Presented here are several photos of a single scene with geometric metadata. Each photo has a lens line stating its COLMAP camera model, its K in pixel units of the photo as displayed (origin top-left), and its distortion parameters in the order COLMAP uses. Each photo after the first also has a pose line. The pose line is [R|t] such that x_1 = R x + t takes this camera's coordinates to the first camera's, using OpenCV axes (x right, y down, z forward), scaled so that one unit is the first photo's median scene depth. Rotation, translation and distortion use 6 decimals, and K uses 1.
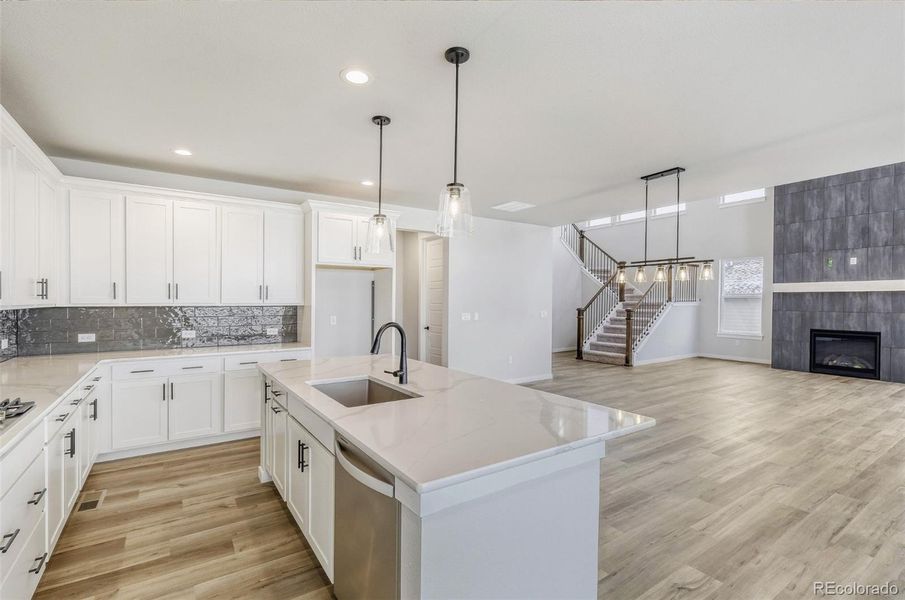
lens RADIAL K [[416.4, 0, 443.3], [0, 416.4, 305.1], [0, 0, 1]] dist [-0.020903, 0.000432]
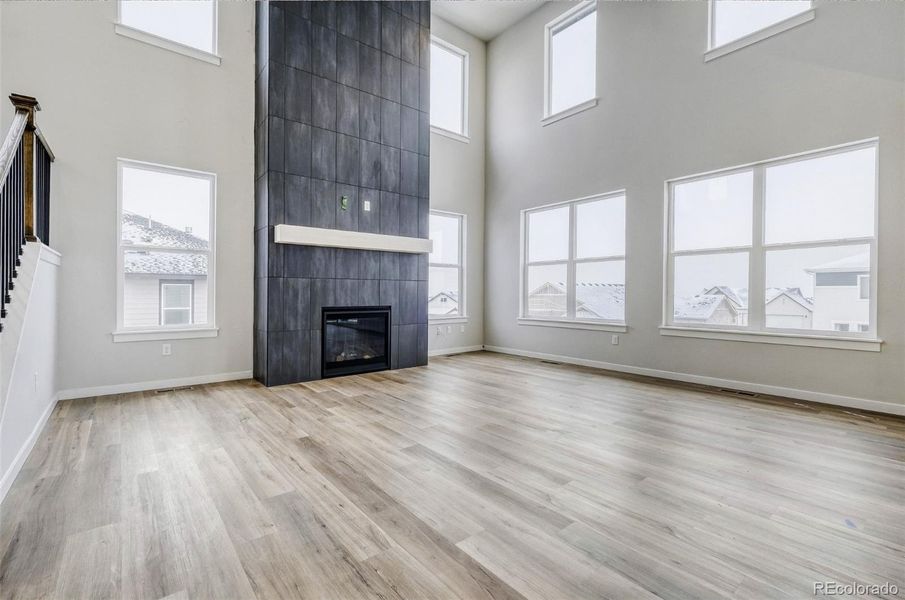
lens RADIAL K [[416.4, 0, 443.4], [0, 416.4, 295.4], [0, 0, 1]] dist [-0.020903, 0.000432]
pose [[-0.085750, -0.021349, 0.996088, 0.278923], [-0.003344, 0.999771, 0.021140, 0.028116], [-0.996311, -0.001518, -0.085801, 0.905095]]
